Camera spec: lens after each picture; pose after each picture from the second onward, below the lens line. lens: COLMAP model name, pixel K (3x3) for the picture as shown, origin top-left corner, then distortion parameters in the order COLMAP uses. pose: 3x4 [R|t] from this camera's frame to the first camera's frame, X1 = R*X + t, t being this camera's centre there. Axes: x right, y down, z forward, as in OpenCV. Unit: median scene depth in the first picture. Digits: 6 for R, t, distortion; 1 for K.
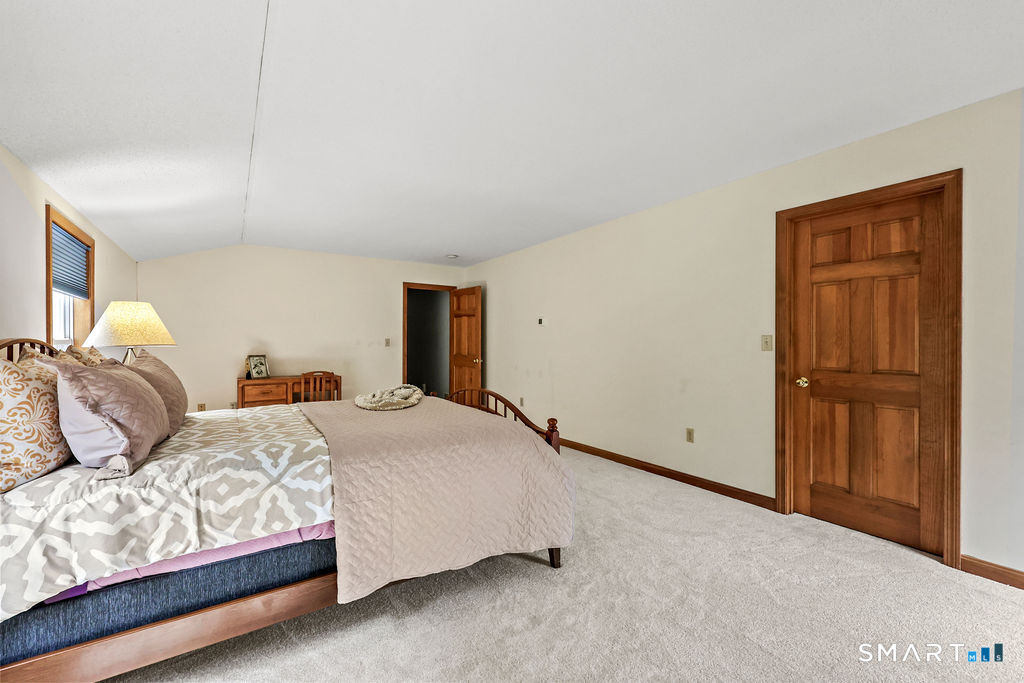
lens RADIAL K [[411.4, 0, 504.6], [0, 411.4, 341.8], [0, 0, 1]] dist [-0.000963, -0.000325]
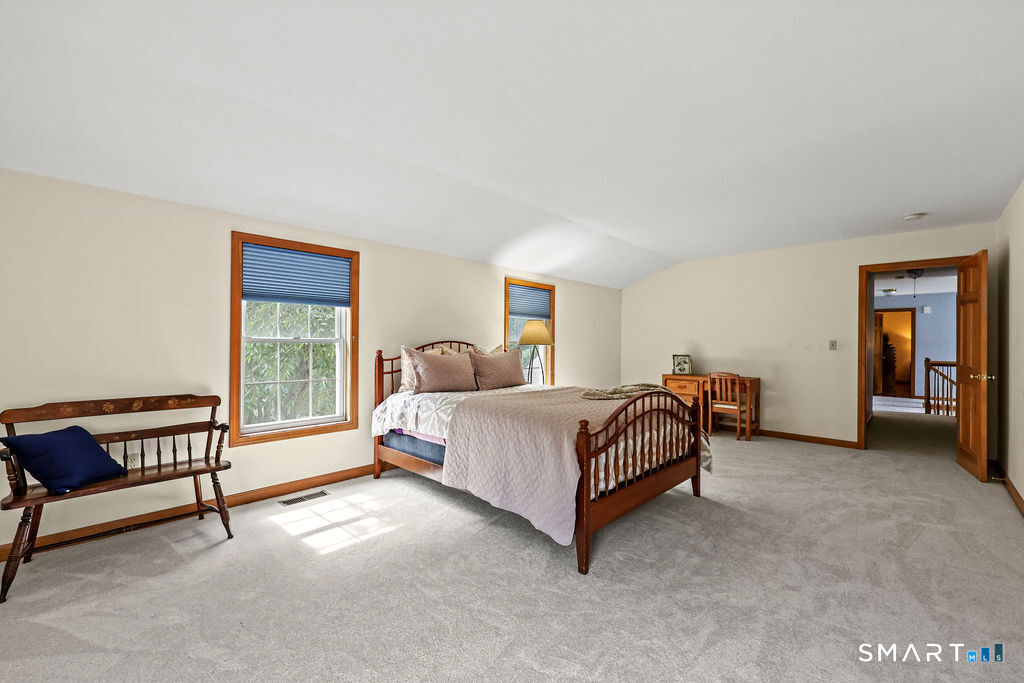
lens RADIAL K [[411.4, 0, 505.6], [0, 411.4, 342.6], [0, 0, 1]] dist [-0.000963, -0.000325]
pose [[0.239338, 0.001805, -0.970935, 1.033831], [-0.005766, 0.999983, 0.000437, 0.000648], [0.970919, 0.005493, 0.239345, 0.584987]]
